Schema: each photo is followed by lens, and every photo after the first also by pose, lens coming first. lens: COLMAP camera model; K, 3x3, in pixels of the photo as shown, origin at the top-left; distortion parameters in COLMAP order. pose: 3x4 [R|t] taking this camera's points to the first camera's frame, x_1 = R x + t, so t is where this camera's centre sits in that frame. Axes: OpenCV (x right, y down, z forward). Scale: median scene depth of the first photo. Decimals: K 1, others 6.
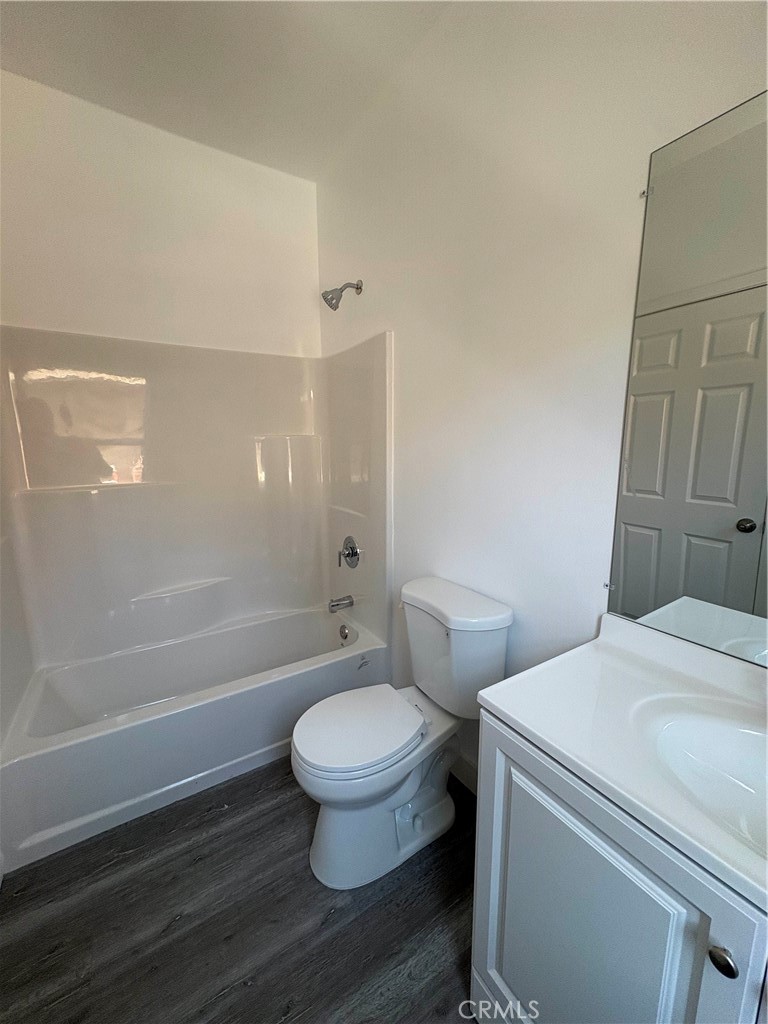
lens RADIAL K [[408.5, 0, 384.5], [0, 408.5, 512.6], [0, 0, 1]] dist [0.000626, -0.000338]
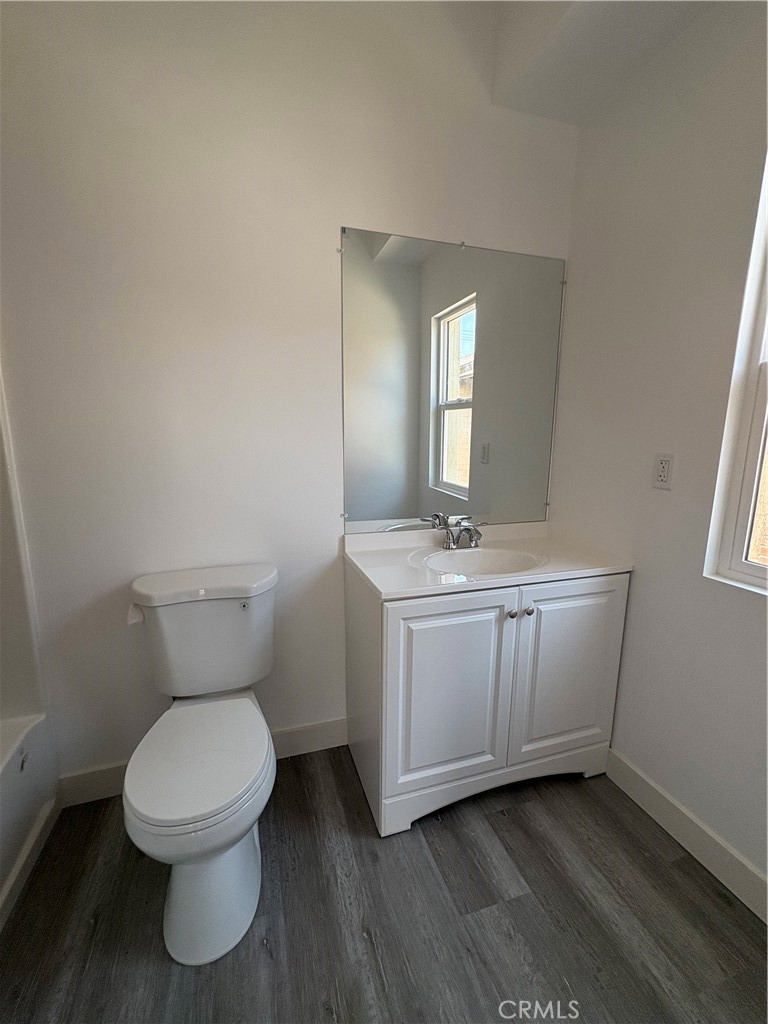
lens RADIAL K [[440.3, 0, 384.1], [0, 440.3, 510.3], [0, 0, 1]] dist [-0.006775, 0.000981]
pose [[0.249739, -0.166577, 0.953878, -0.834657], [0.154866, 0.979283, 0.130467, -0.015832], [-0.955849, 0.115140, 0.270362, 0.408570]]
